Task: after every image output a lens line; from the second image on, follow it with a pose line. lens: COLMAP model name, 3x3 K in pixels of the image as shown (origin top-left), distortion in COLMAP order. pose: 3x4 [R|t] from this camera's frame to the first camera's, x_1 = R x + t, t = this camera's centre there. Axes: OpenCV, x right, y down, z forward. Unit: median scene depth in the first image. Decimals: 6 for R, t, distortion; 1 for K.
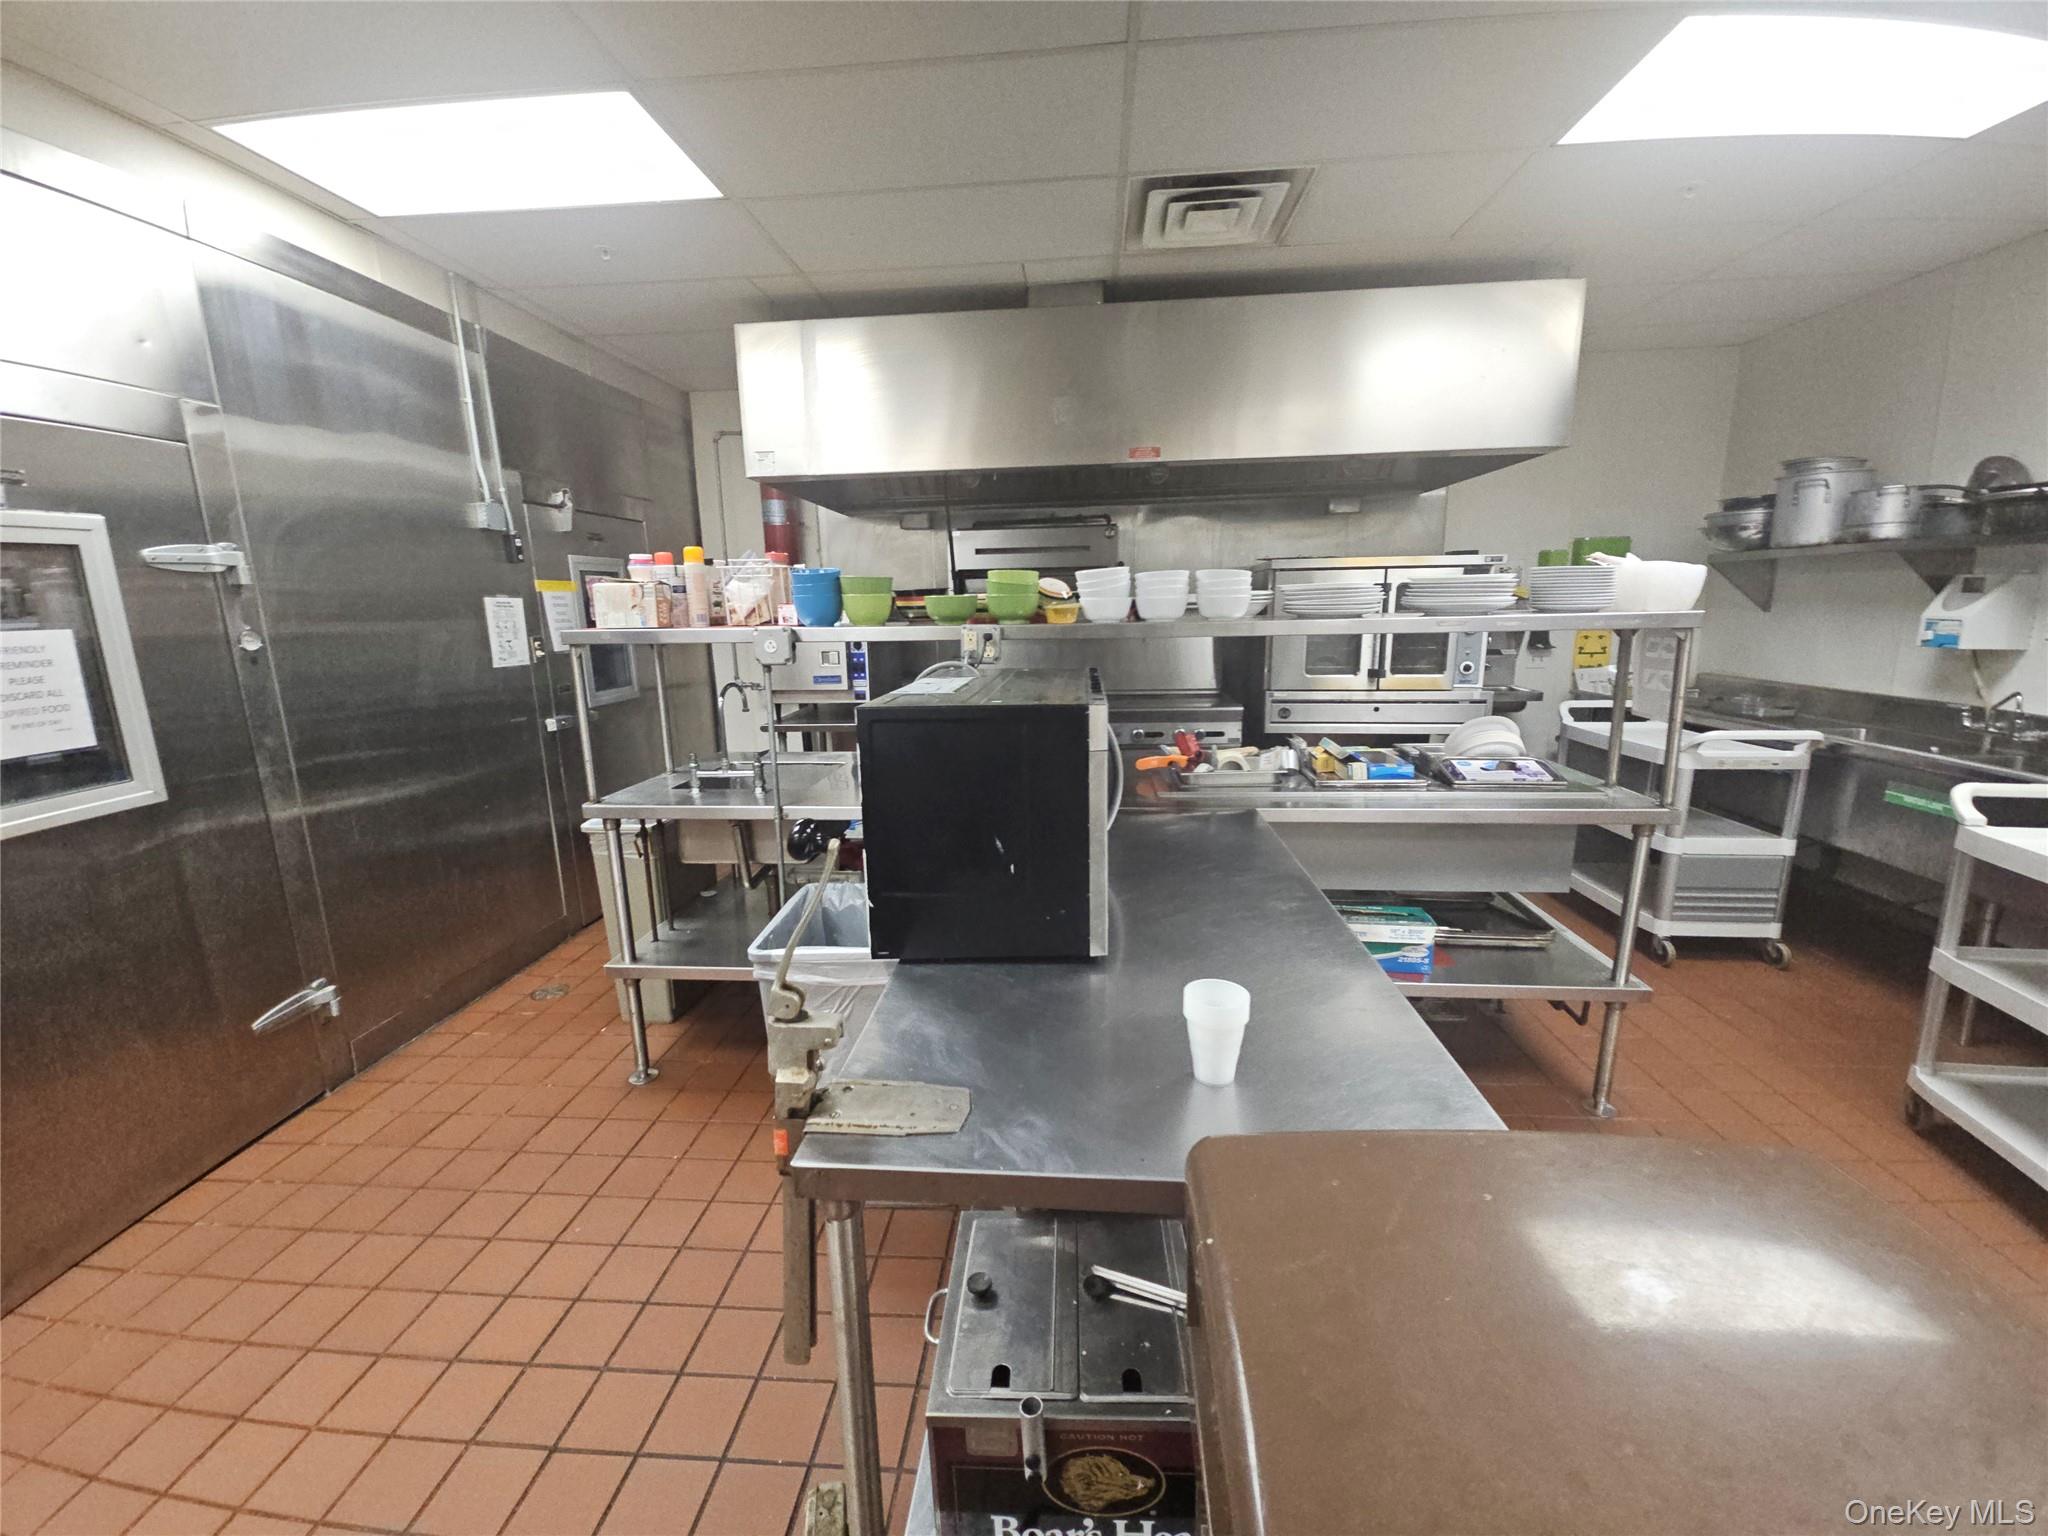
lens RADIAL K [[827.4, 0, 1022.3], [0, 827.4, 771.8], [0, 0, 1]] dist [0.019037, -0.011583]
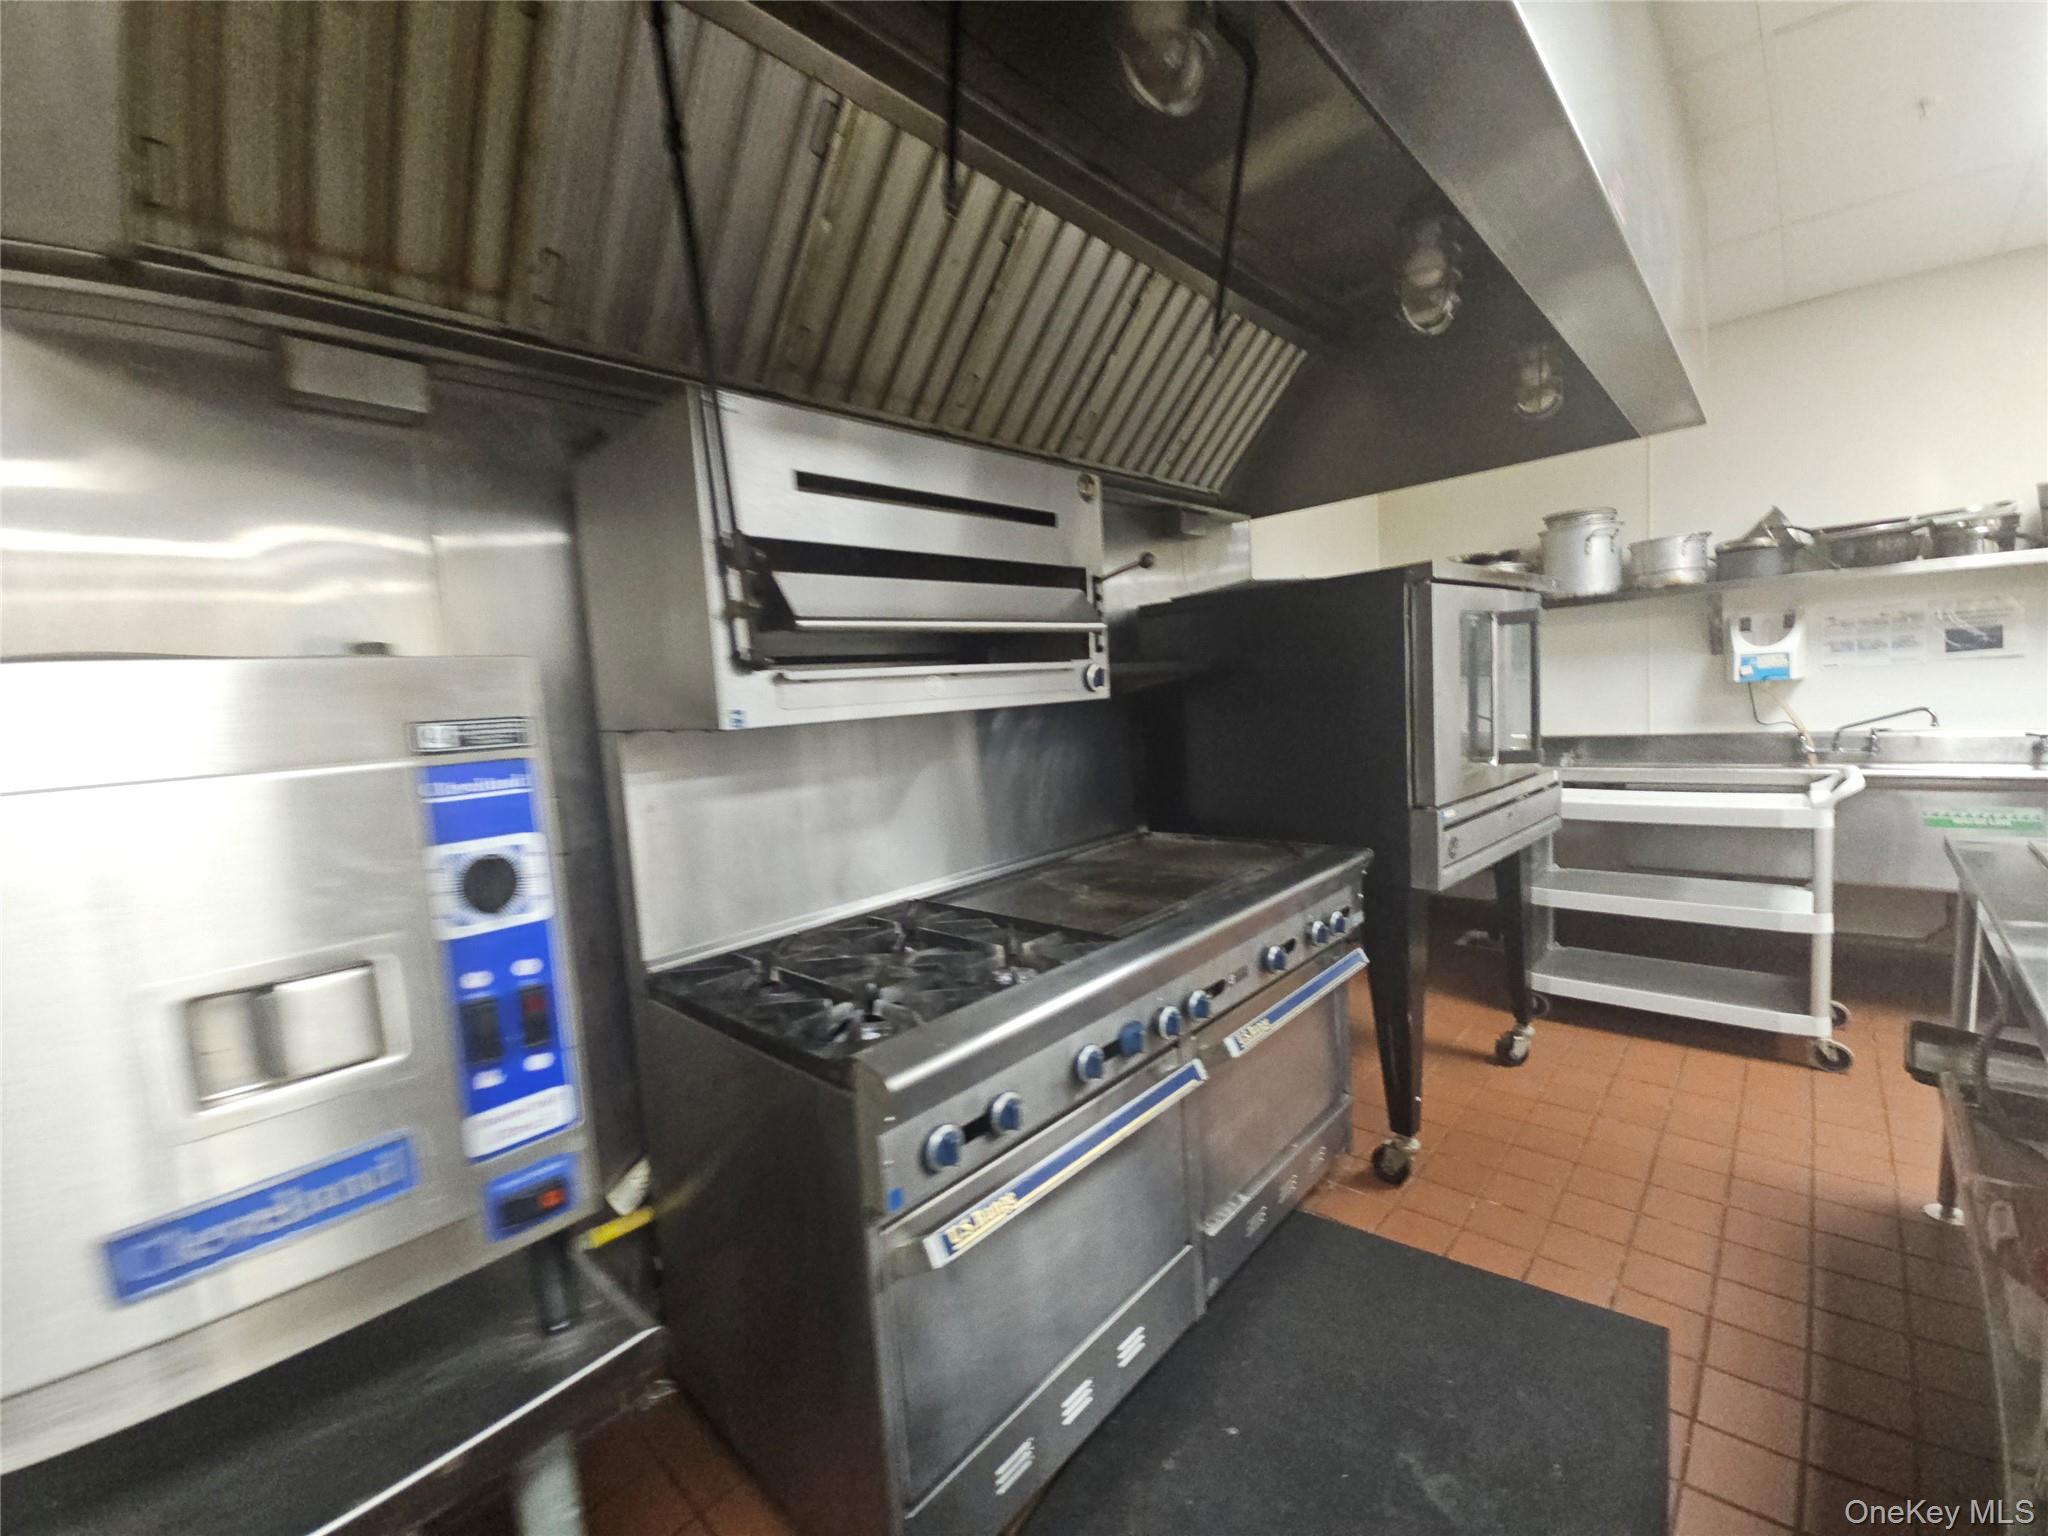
lens RADIAL K [[827.4, 0, 1022.3], [0, 827.4, 771.8], [0, 0, 1]] dist [0.019037, -0.011583]
pose [[0.621196, -0.098093, 0.777491, -0.344091], [0.214563, 0.975512, -0.048354, -0.194666], [-0.753709, 0.196858, 0.627032, 1.112827]]
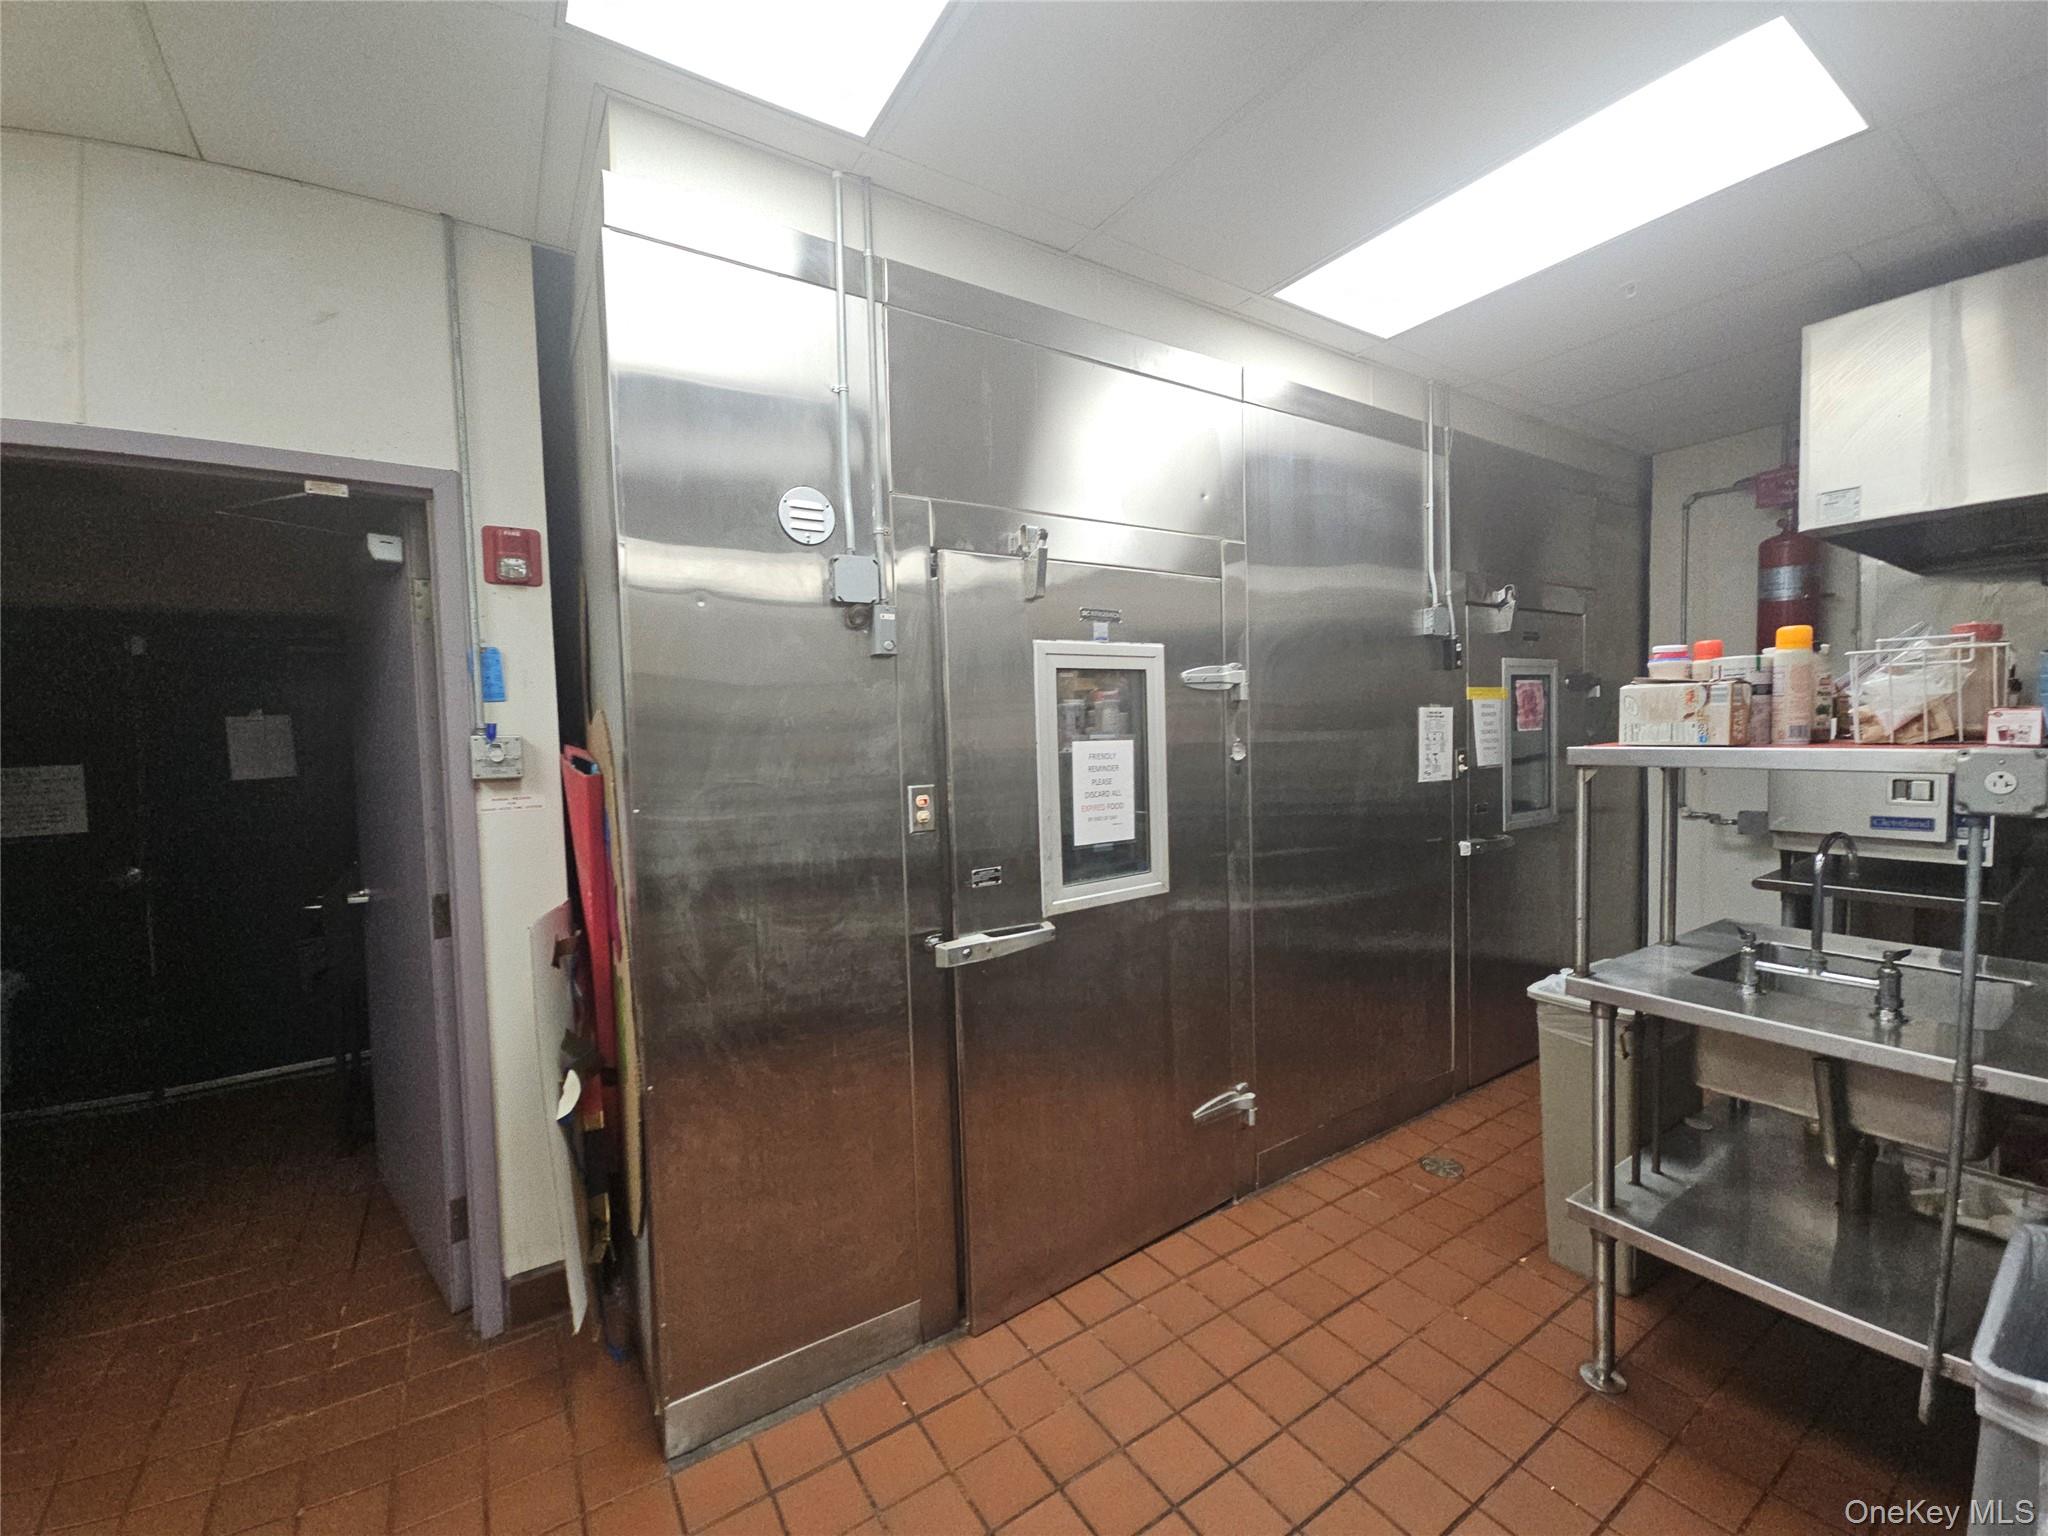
lens RADIAL K [[827.4, 0, 1022.3], [0, 827.4, 771.8], [0, 0, 1]] dist [0.019037, -0.011583]
pose [[0.613368, 0.043200, -0.788615, -0.196052], [-0.142605, 0.988149, -0.056785, -0.023827], [0.776816, 0.147291, 0.612260, 0.103267]]
